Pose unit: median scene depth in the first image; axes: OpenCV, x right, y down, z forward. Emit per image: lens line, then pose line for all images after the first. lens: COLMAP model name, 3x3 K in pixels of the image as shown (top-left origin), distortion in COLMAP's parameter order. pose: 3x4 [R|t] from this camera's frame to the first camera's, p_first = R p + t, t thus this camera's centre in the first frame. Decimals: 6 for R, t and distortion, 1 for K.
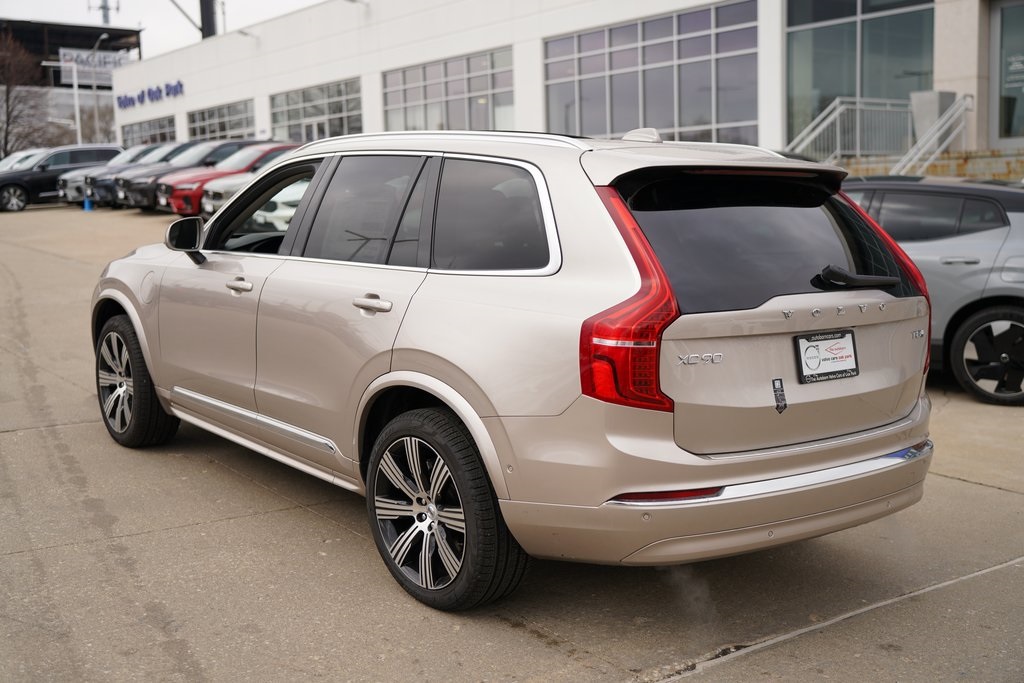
lens RADIAL K [[1158.7, 0, 511.7], [0, 1158.7, 340.4], [0, 0, 1]] dist [-0.050910, 0.000000]
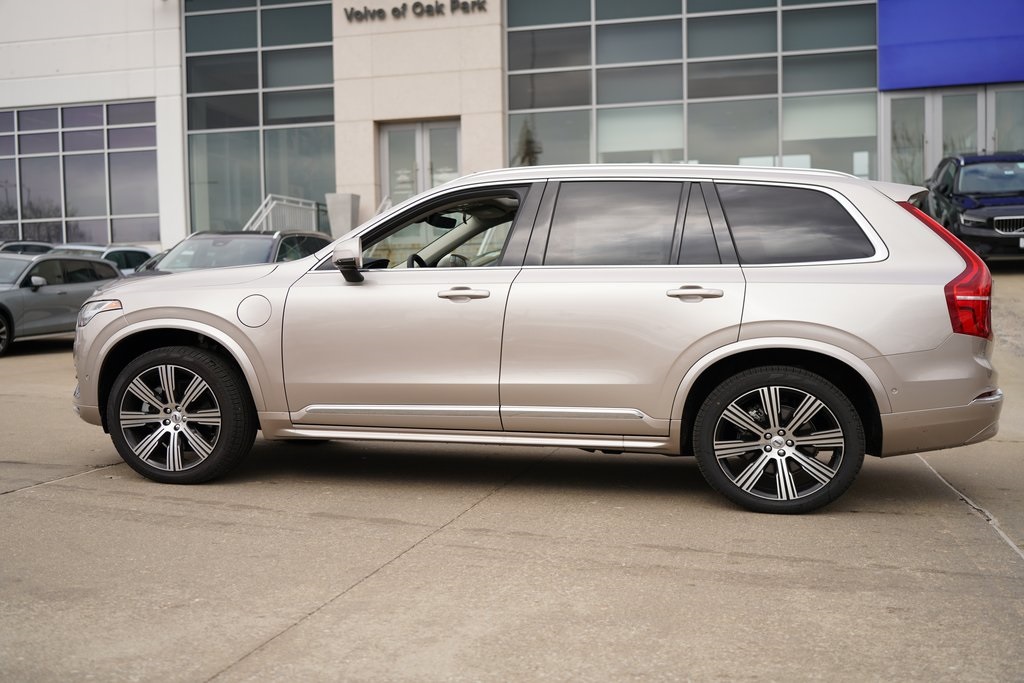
lens RADIAL K [[1059.2, 0, 511.4], [0, 1059.2, 339.0], [0, 0, 1]] dist [0.014724, 0.000000]
pose [[0.769106, -0.021625, 0.638755, -1.050886], [0.077870, 0.995152, -0.060071, 0.076604], [-0.634359, 0.095941, 0.767062, 0.241061]]
